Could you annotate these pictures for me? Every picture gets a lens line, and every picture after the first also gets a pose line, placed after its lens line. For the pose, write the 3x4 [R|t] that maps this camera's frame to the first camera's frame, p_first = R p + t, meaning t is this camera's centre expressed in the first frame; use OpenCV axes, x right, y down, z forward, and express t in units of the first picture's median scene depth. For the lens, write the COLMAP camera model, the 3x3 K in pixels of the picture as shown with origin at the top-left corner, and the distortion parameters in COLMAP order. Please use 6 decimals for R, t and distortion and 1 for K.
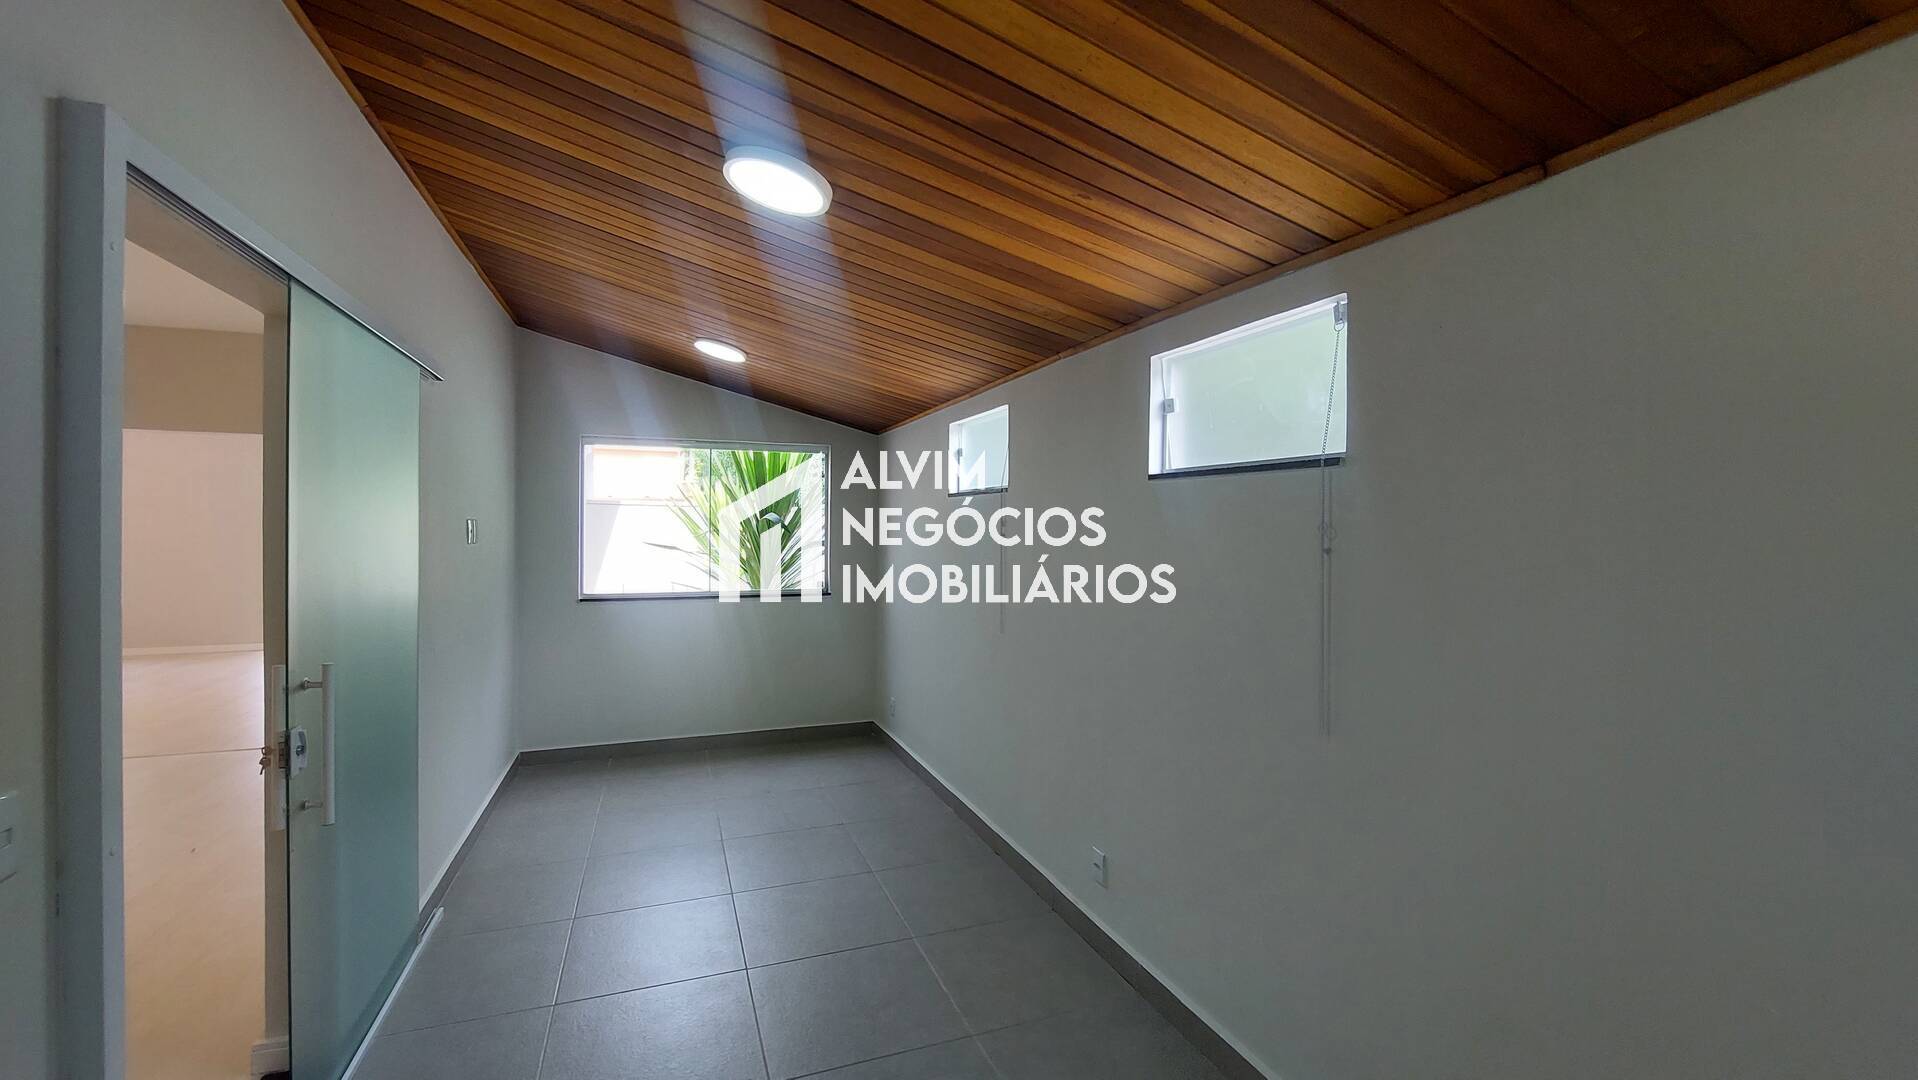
lens RADIAL K [[779.2, 0, 966.5], [0, 779.2, 534.1], [0, 0, 1]] dist [-0.014399, 0.000010]
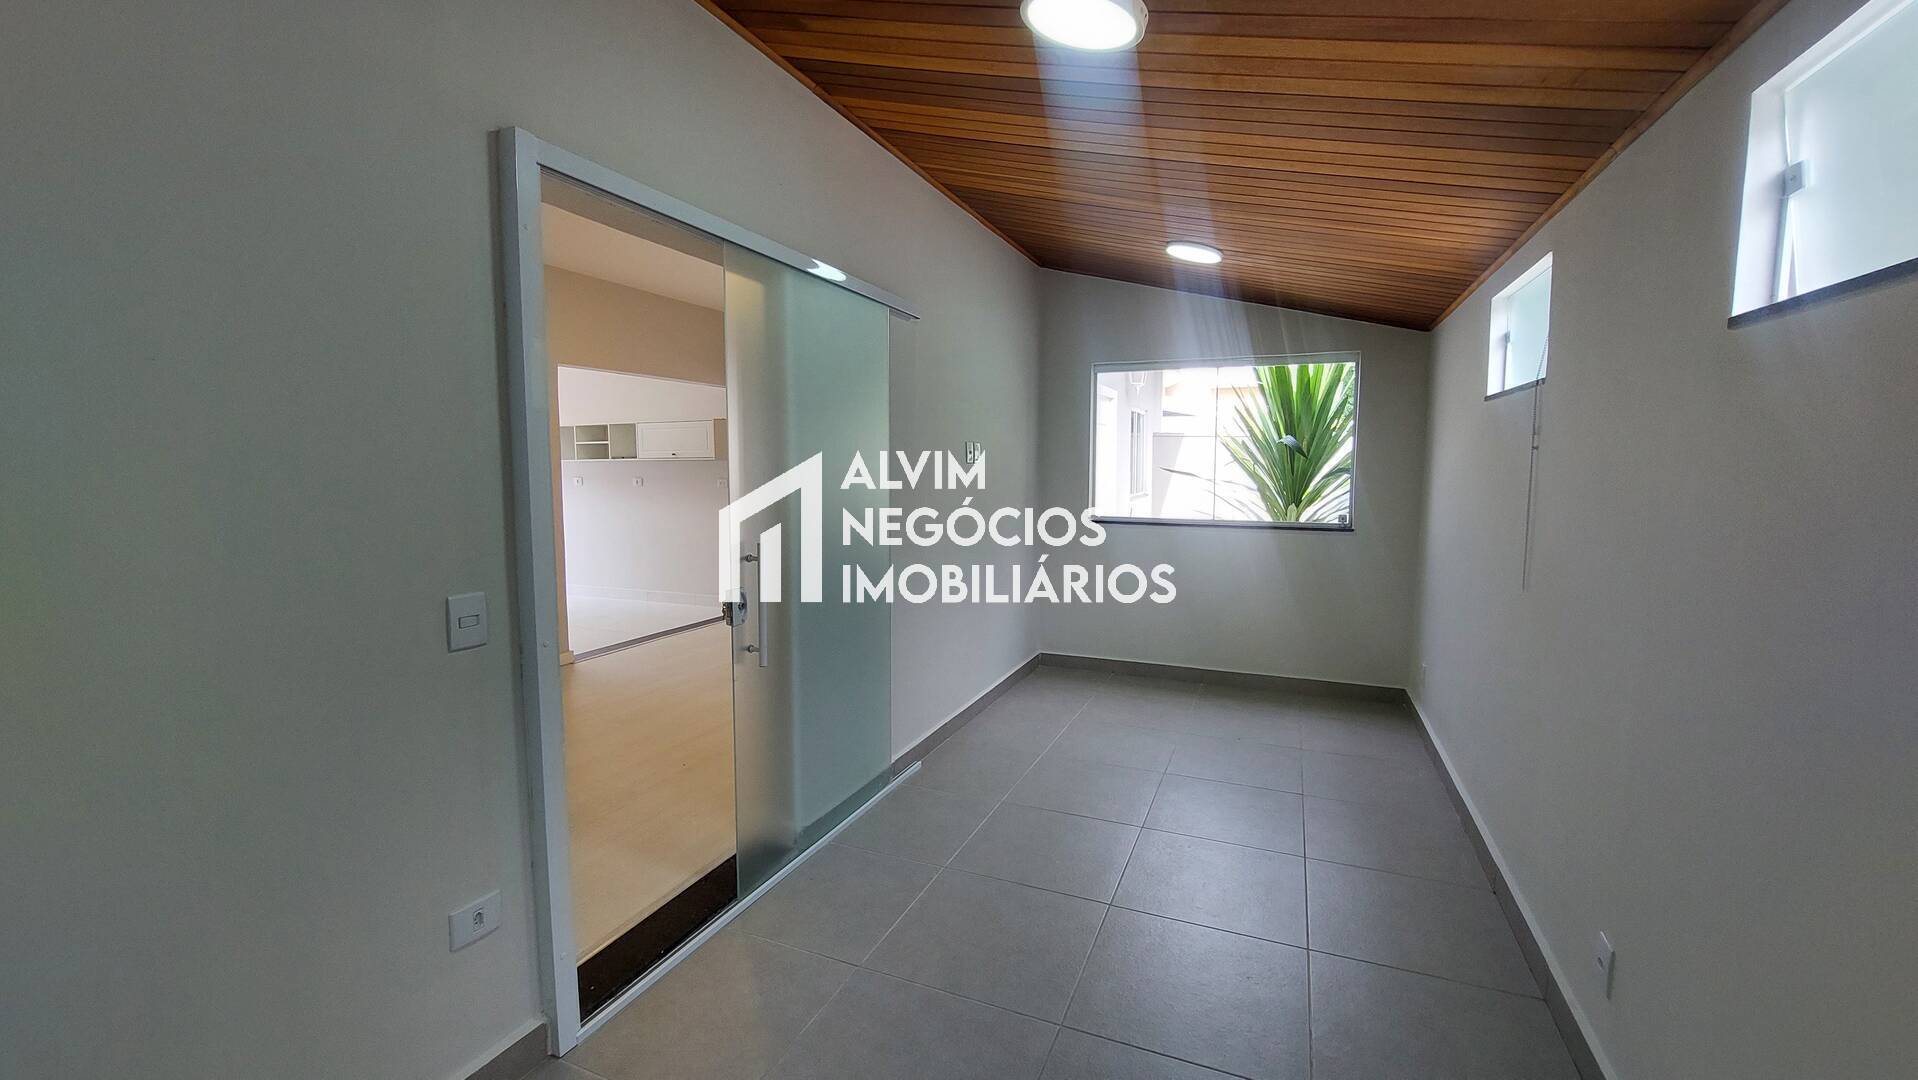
lens RADIAL K [[779.2, 0, 966.5], [0, 779.2, 534.1], [0, 0, 1]] dist [-0.014399, 0.000010]
pose [[0.715887, 0.058395, -0.695770, 0.184105], [-0.004532, 0.996864, 0.079002, 0.028108], [0.698202, -0.053403, 0.713907, 0.182811]]
